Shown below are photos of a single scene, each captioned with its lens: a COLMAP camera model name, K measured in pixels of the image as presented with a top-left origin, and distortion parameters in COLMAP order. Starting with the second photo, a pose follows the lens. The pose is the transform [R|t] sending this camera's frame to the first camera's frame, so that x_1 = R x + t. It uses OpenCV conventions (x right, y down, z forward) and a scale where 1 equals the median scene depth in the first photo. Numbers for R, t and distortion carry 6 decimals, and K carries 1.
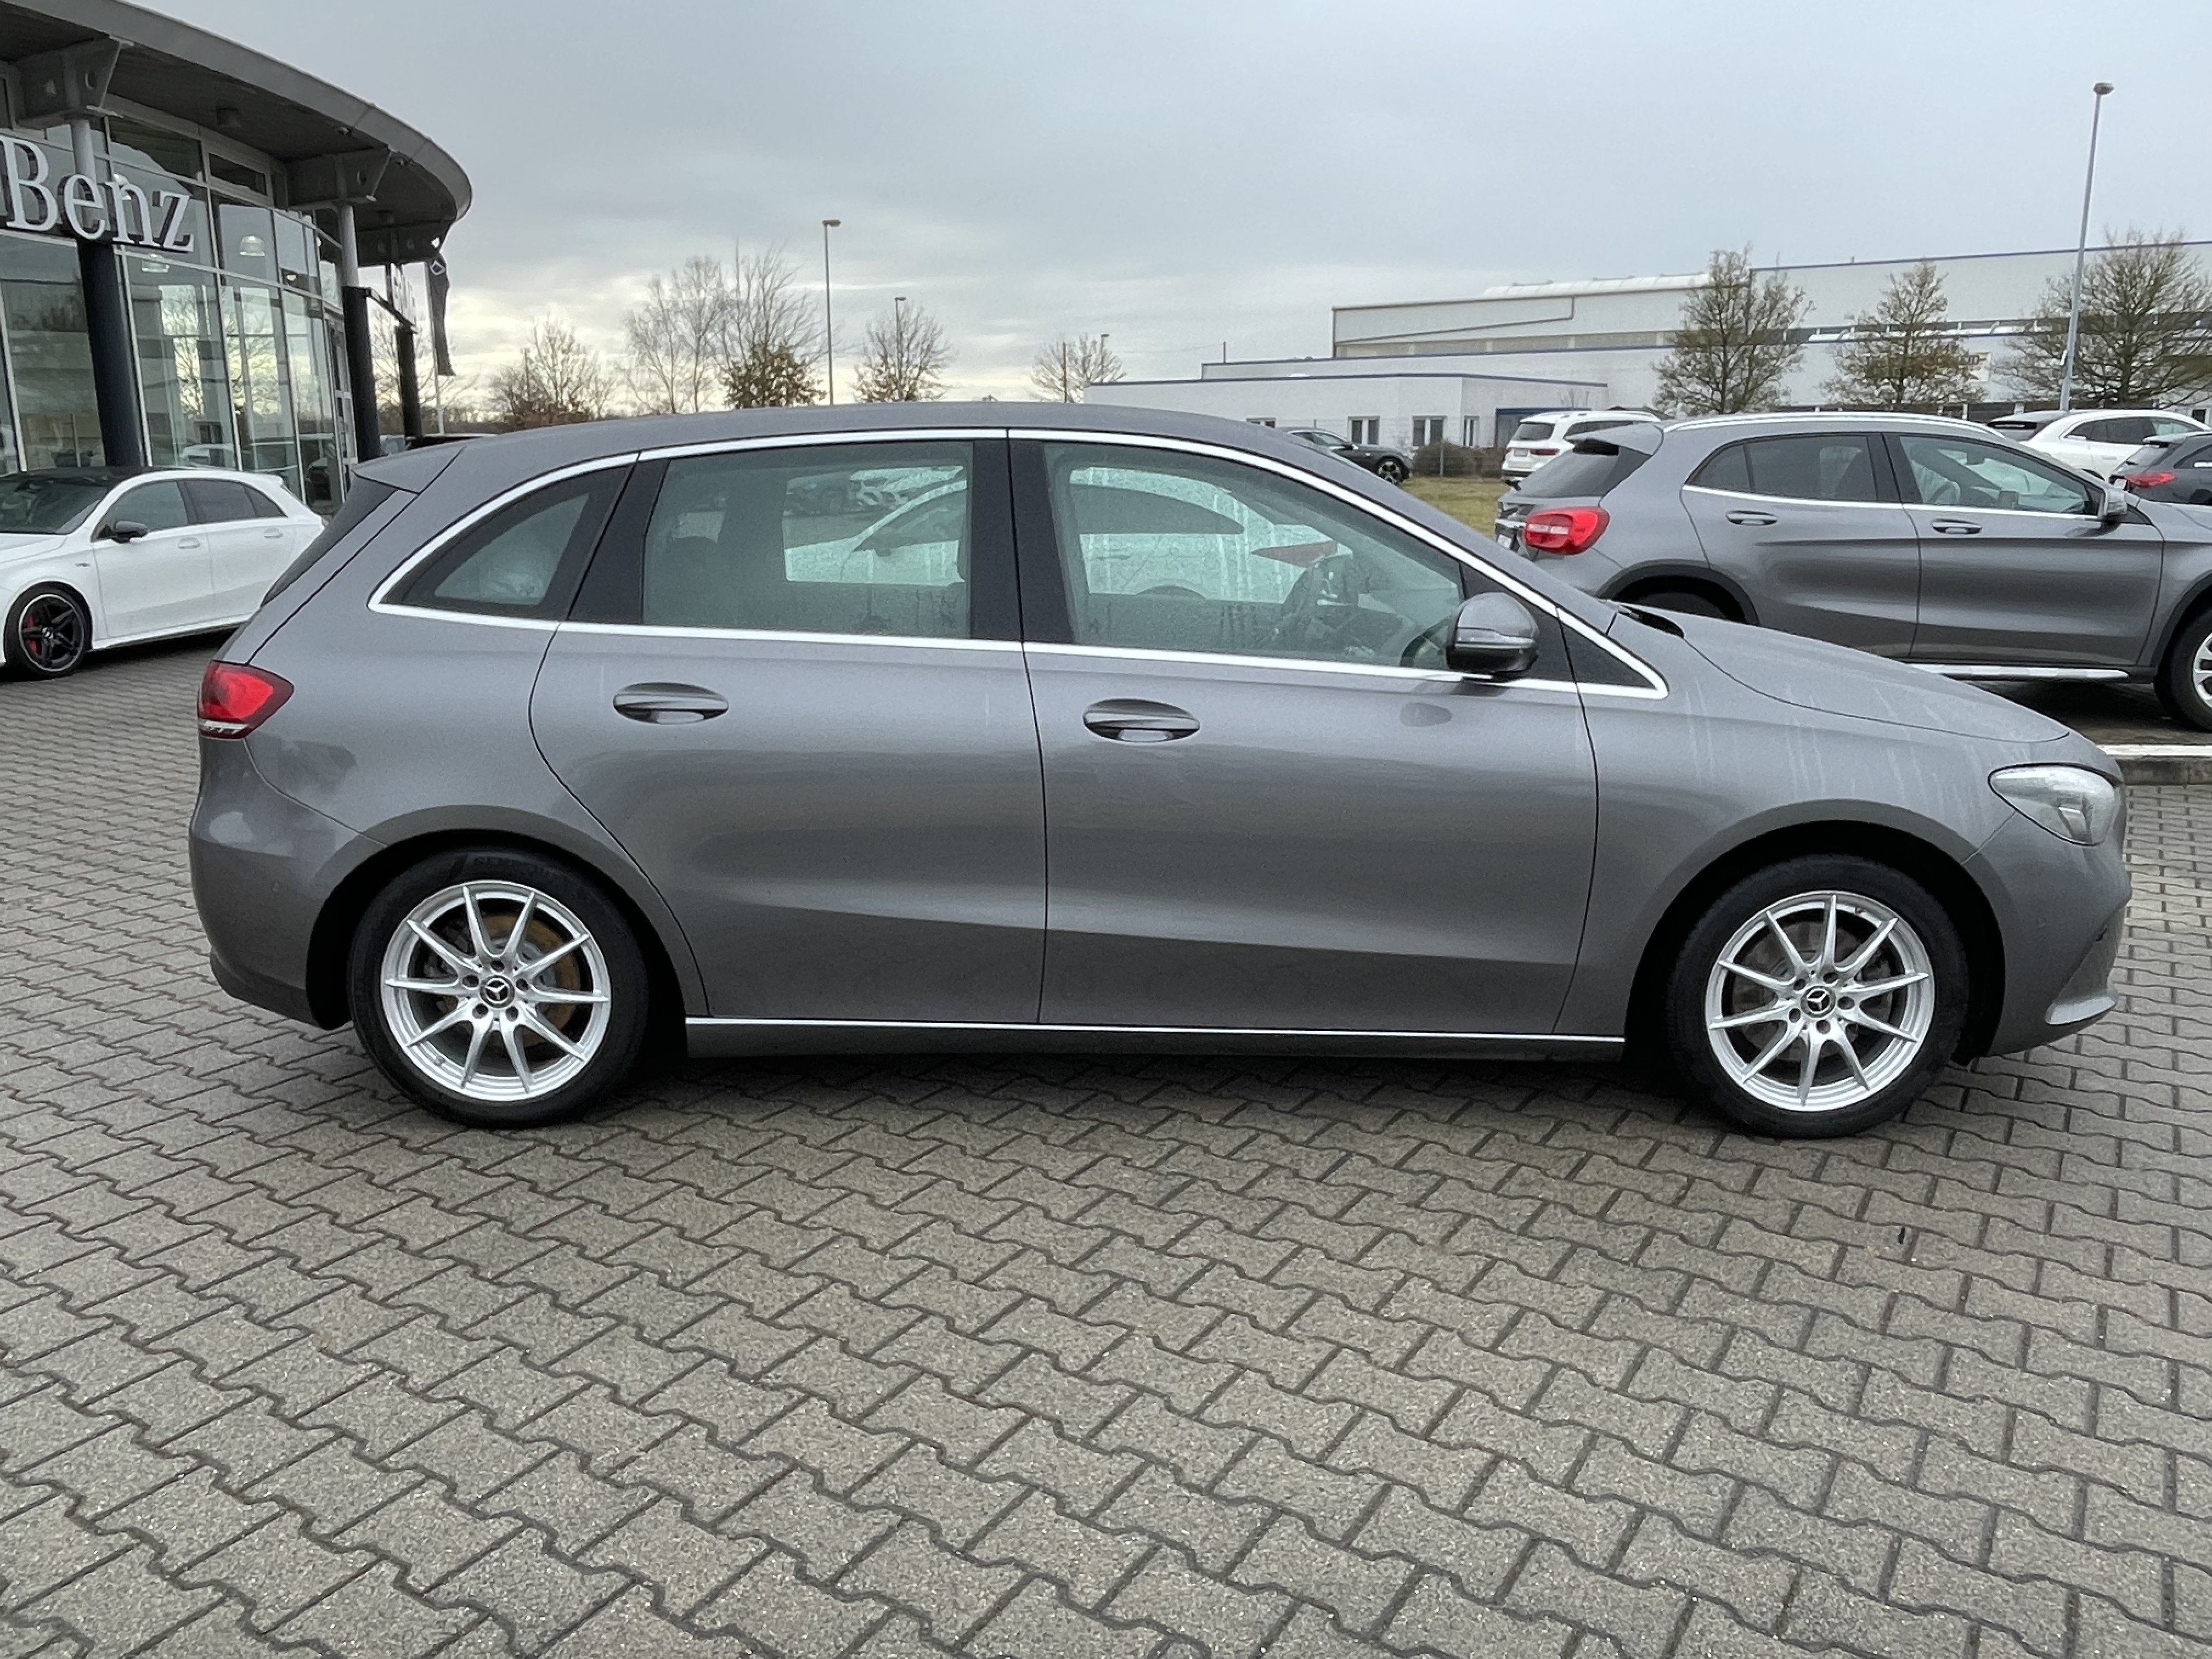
lens RADIAL K [[1628.2, 0, 1099.9], [0, 1628.2, 838.0], [0, 0, 1]] dist [0.008118, -0.018115]
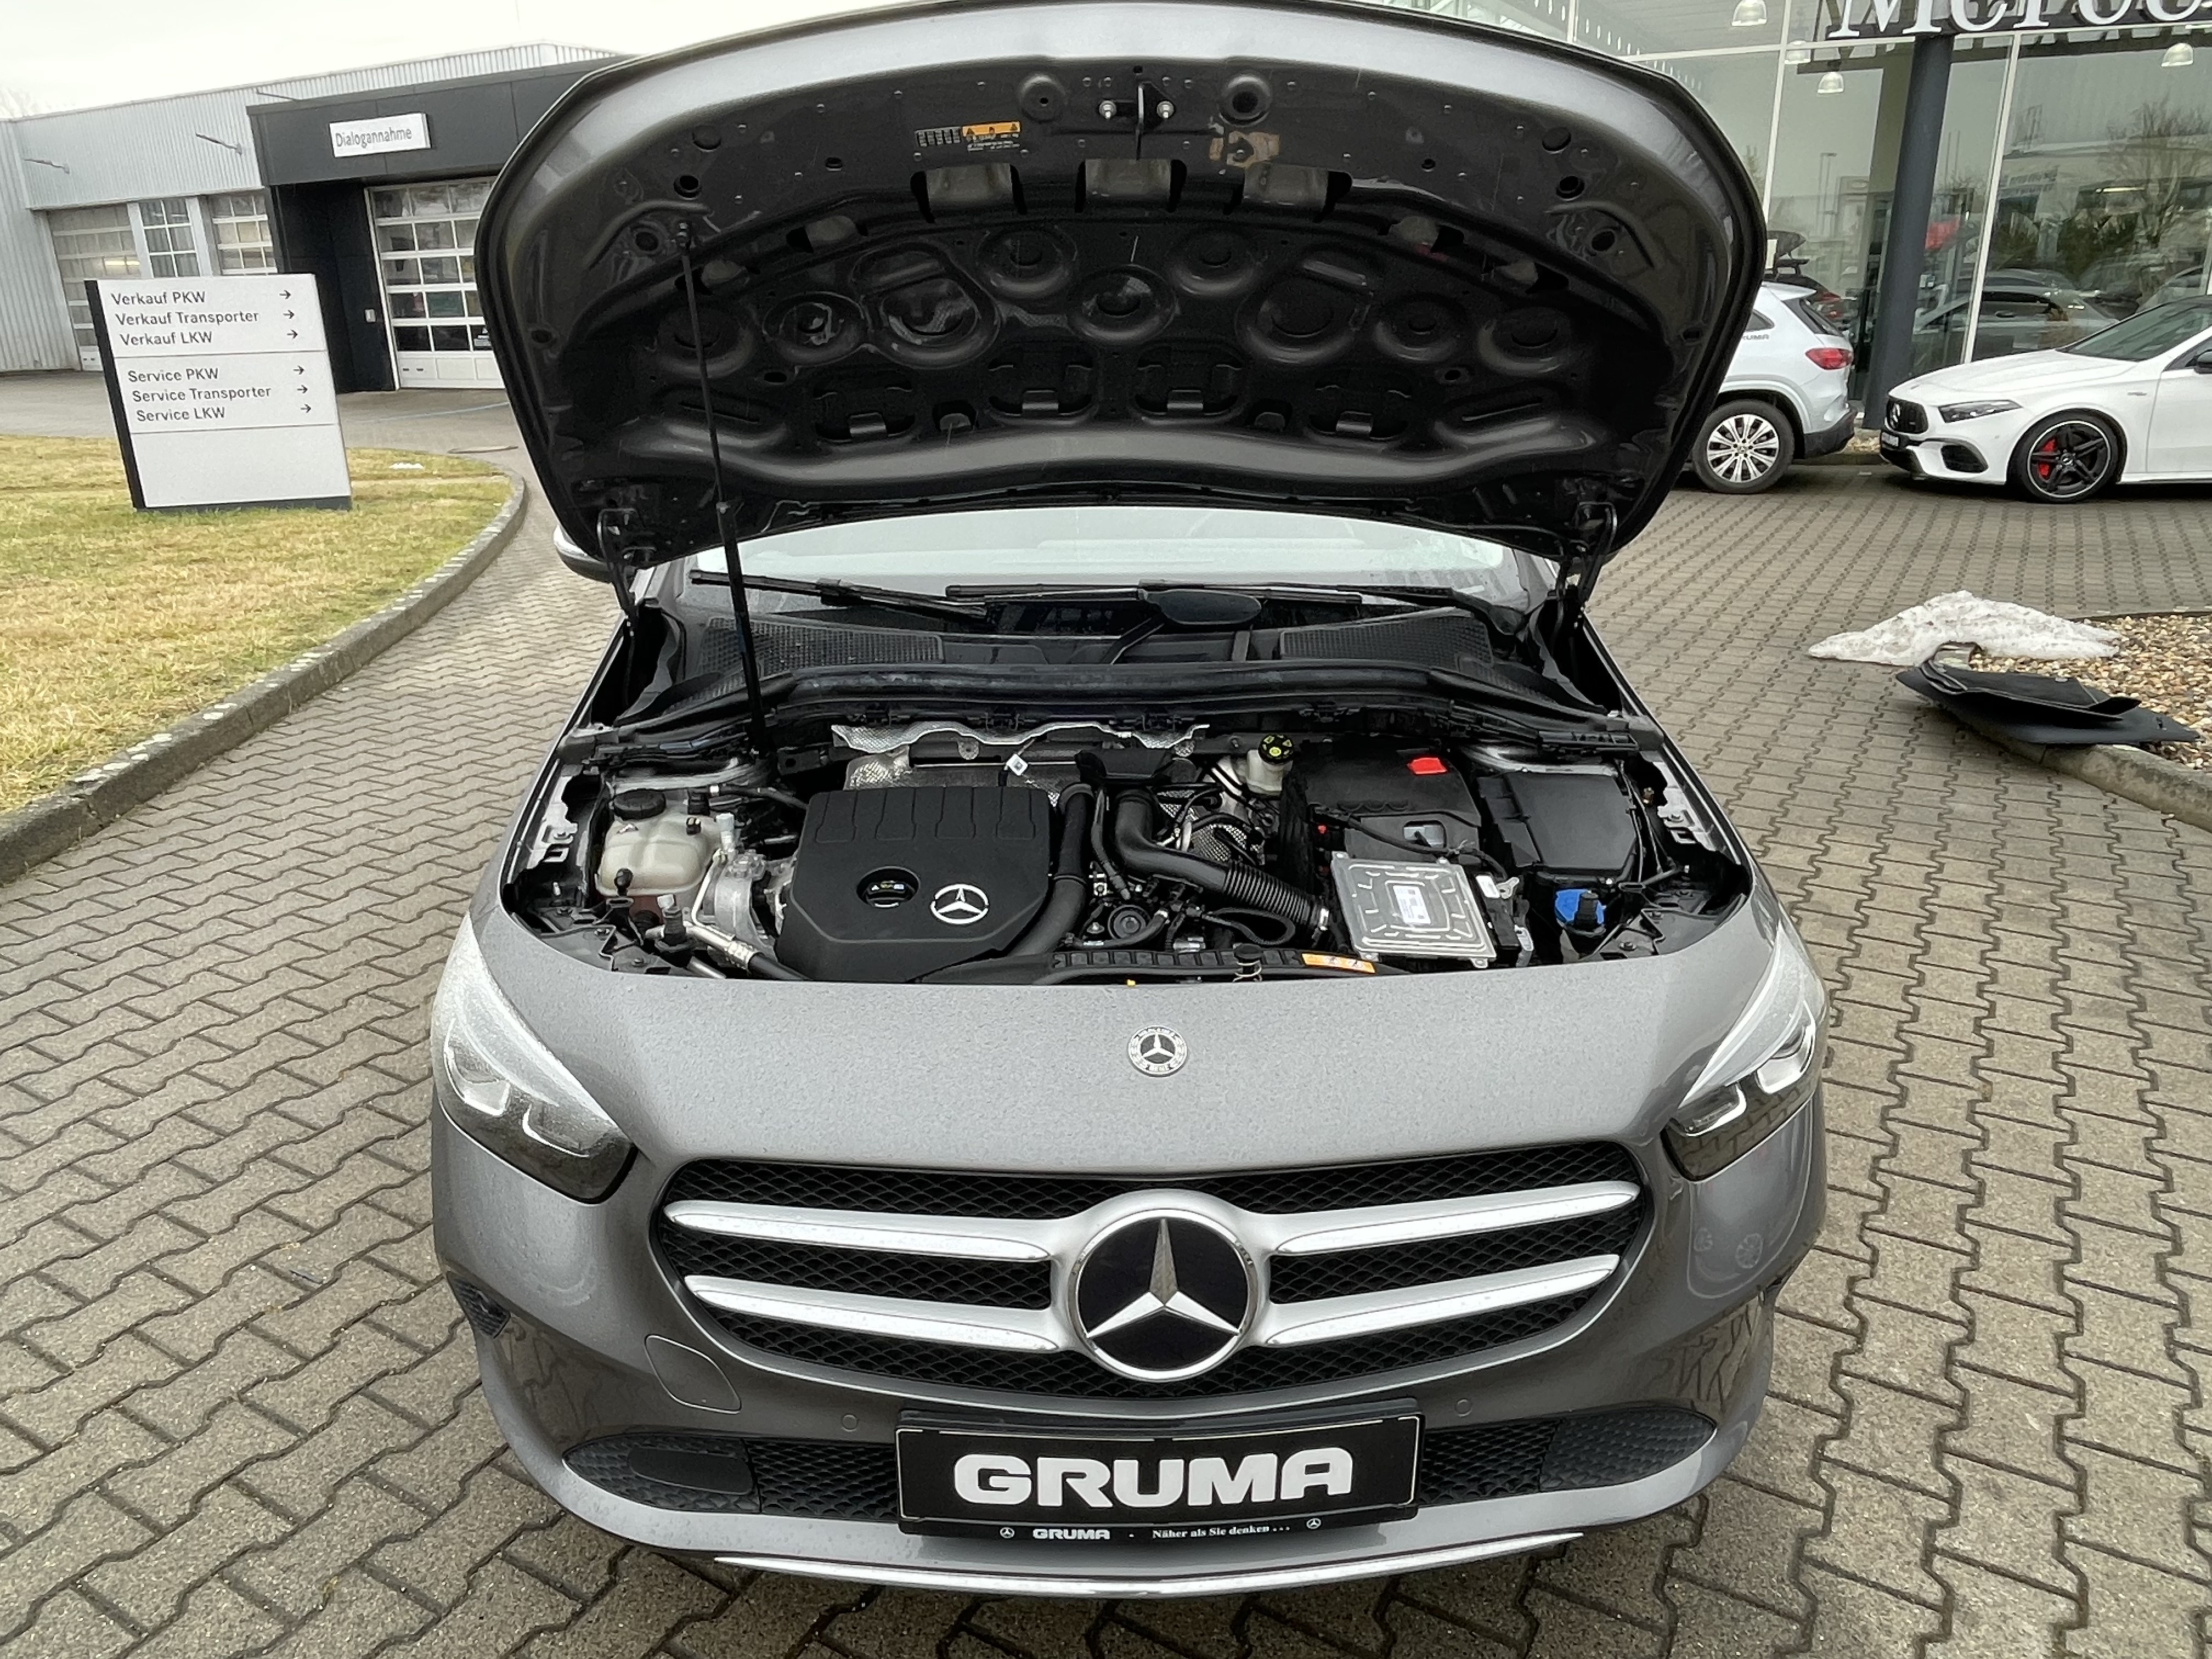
lens RADIAL K [[1529.3, 0, 1078.8], [0, 1529.3, 844.3], [0, 0, 1]] dist [-0.007041, 0.003728]
pose [[0.030040, 0.342555, -0.939017, 1.090489], [-0.210148, 0.920609, 0.329117, -0.298943], [0.977208, 0.187446, 0.099642, 1.166014]]
